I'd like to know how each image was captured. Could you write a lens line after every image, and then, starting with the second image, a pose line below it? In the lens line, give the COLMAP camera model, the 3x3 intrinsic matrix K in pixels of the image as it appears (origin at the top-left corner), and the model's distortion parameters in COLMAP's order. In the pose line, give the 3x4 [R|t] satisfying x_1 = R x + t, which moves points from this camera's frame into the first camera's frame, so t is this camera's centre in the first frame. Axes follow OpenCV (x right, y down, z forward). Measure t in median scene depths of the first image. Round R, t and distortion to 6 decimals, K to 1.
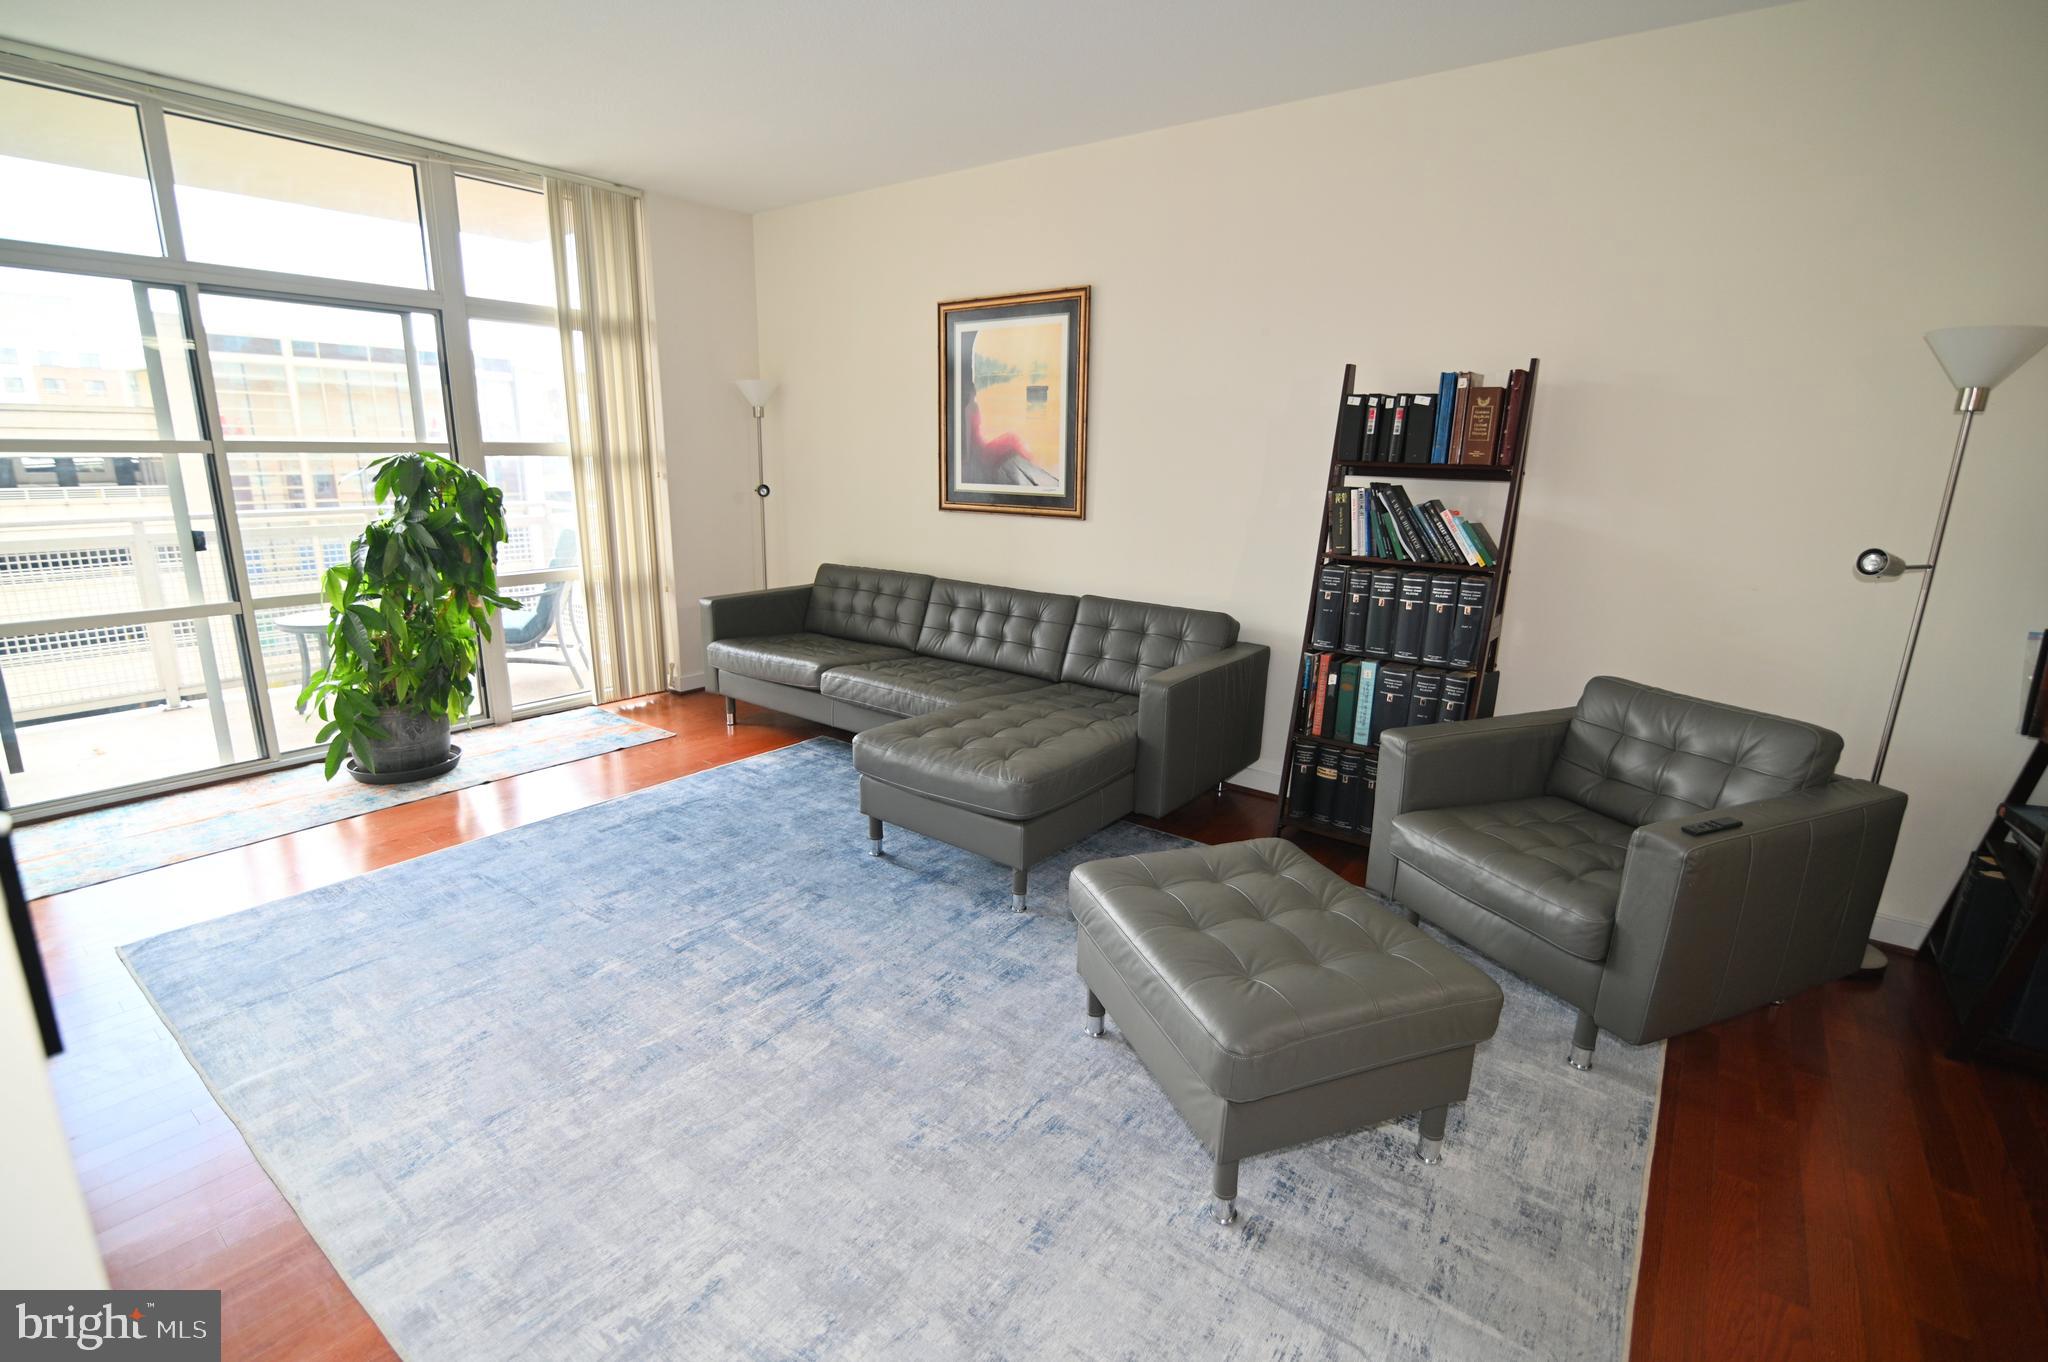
lens RADIAL K [[937.9, 0, 1015.8], [0, 937.9, 686.1], [0, 0, 1]] dist [-0.022277, 0.001795]
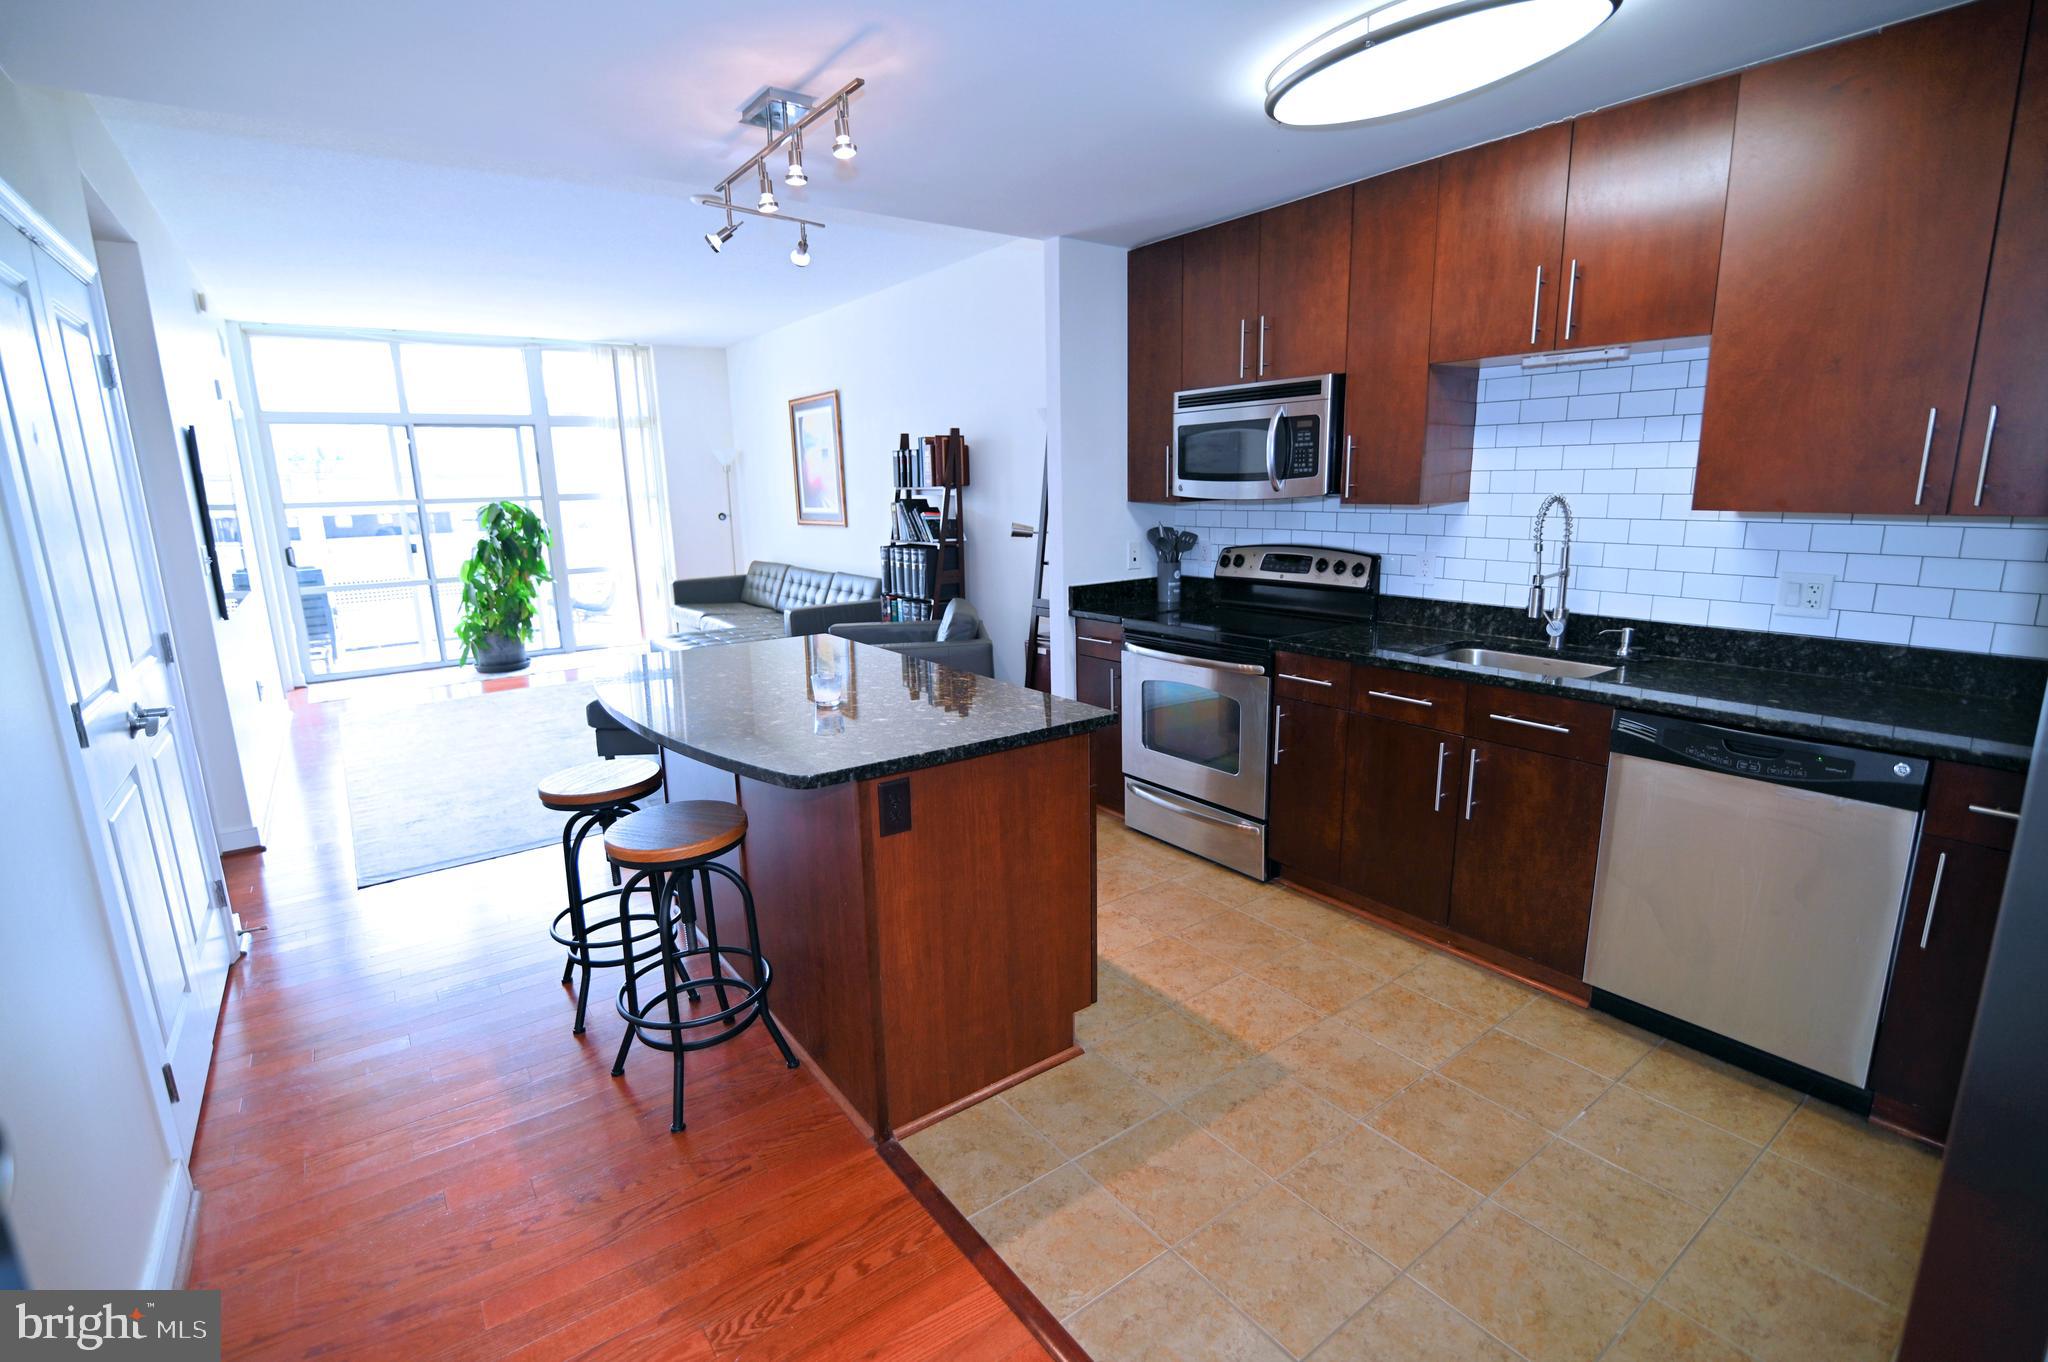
lens RADIAL K [[937.9, 0, 1021.8], [0, 937.9, 680.1], [0, 0, 1]] dist [-0.022277, 0.001795]
pose [[0.958690, 0.018348, -0.283860, 1.160133], [-0.028512, 0.999090, -0.031715, 0.186805], [0.283019, 0.038498, 0.958341, -0.669780]]
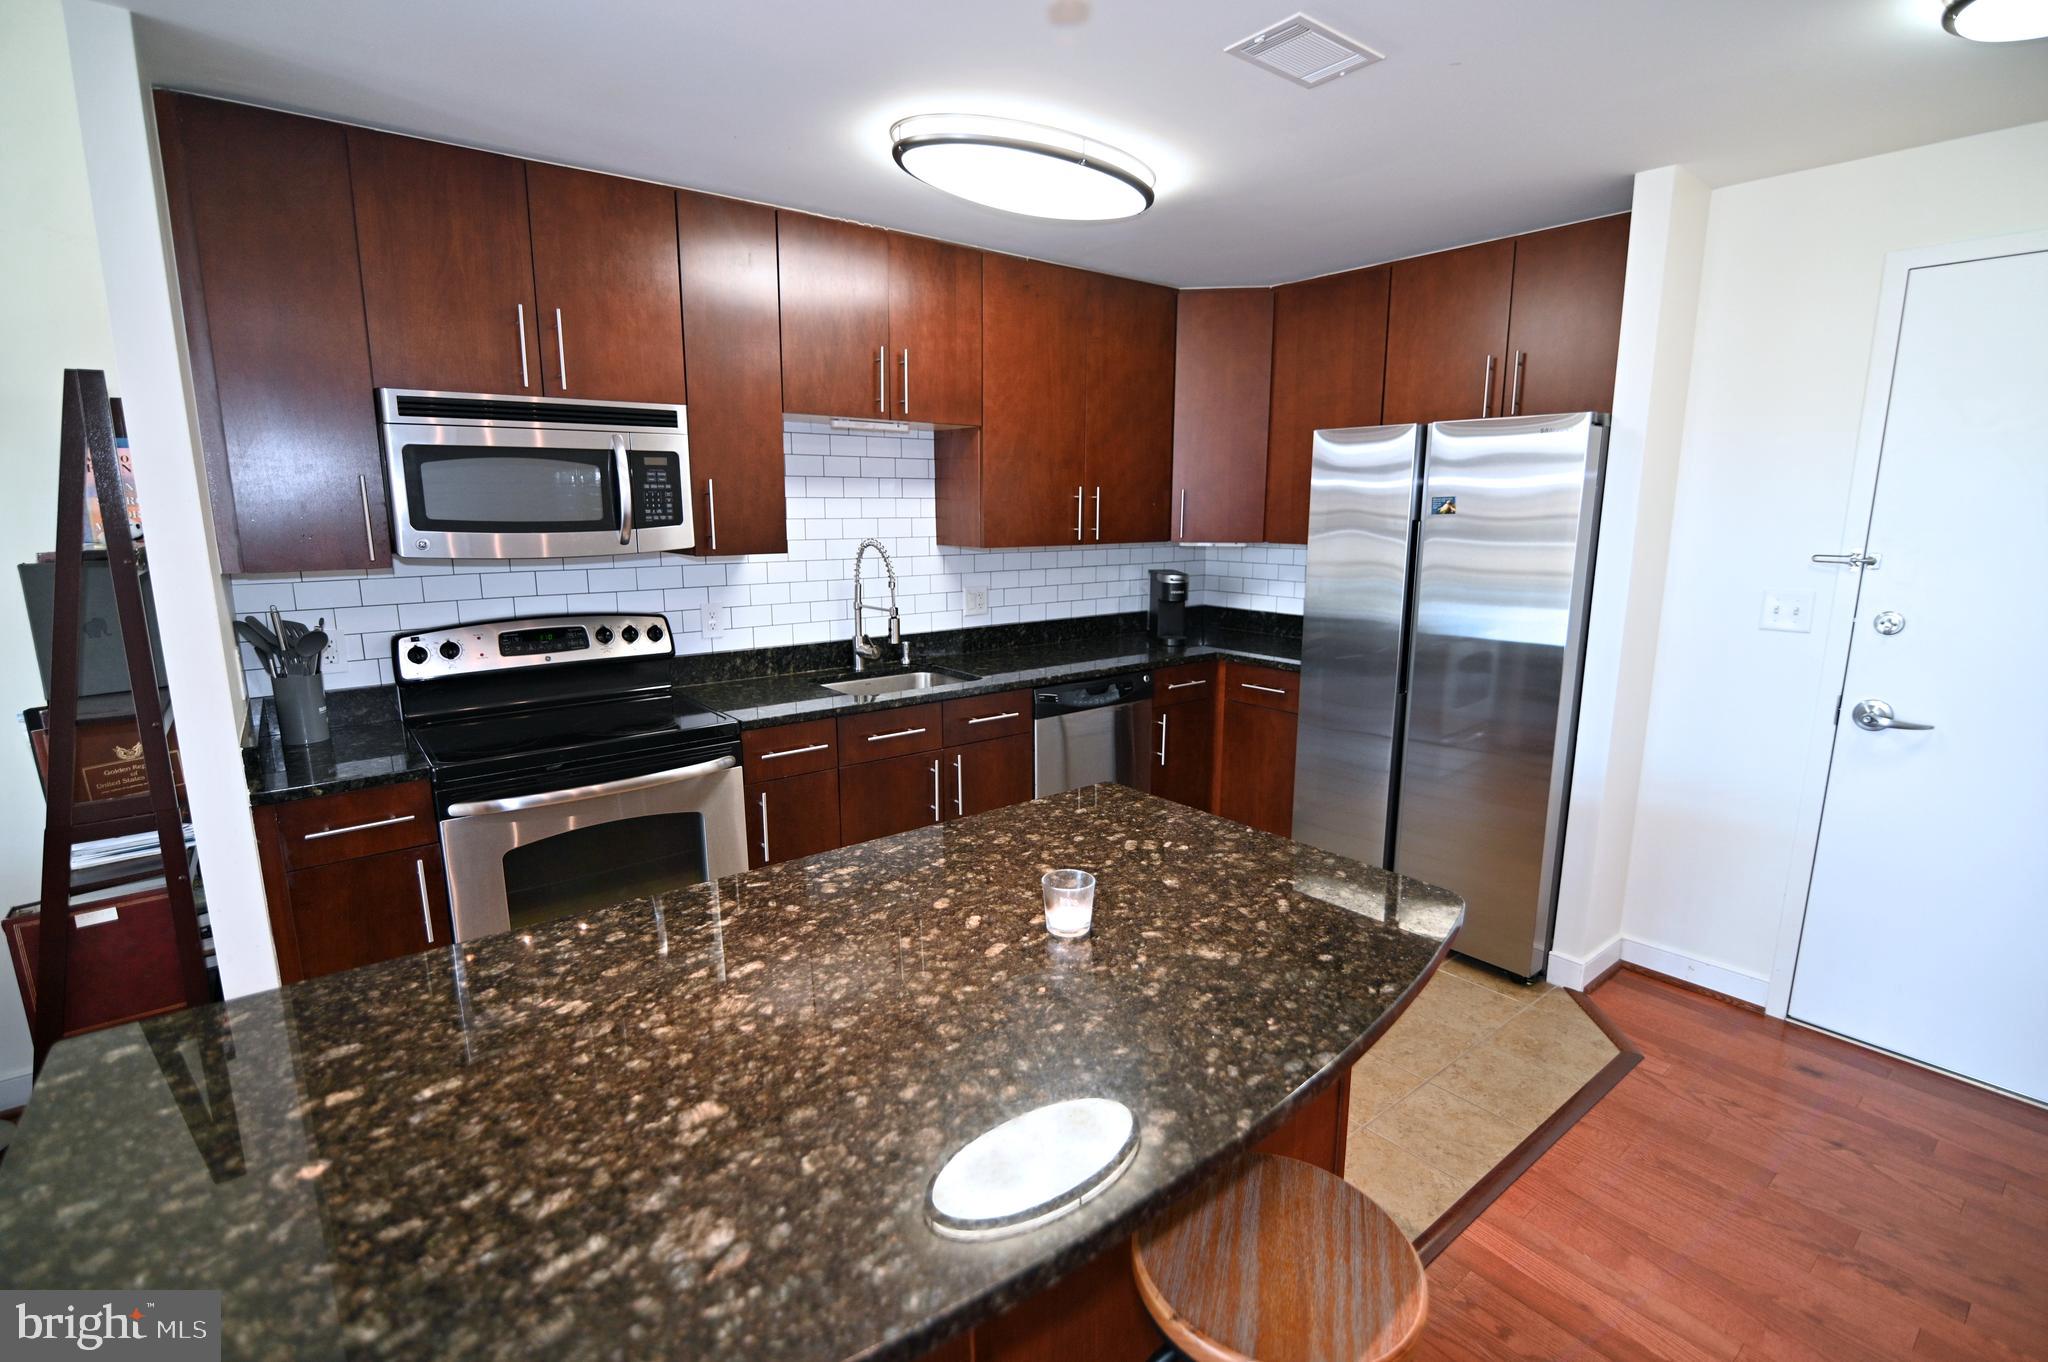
lens RADIAL K [[937.9, 0, 1024.2], [0, 937.9, 680.8], [0, 0, 1]] dist [-0.022277, 0.001795]
pose [[0.240368, -0.200794, 0.949687, 0.412207], [0.241407, 0.959997, 0.141873, 0.013778], [-0.940184, 0.195160, 0.279226, -0.113183]]
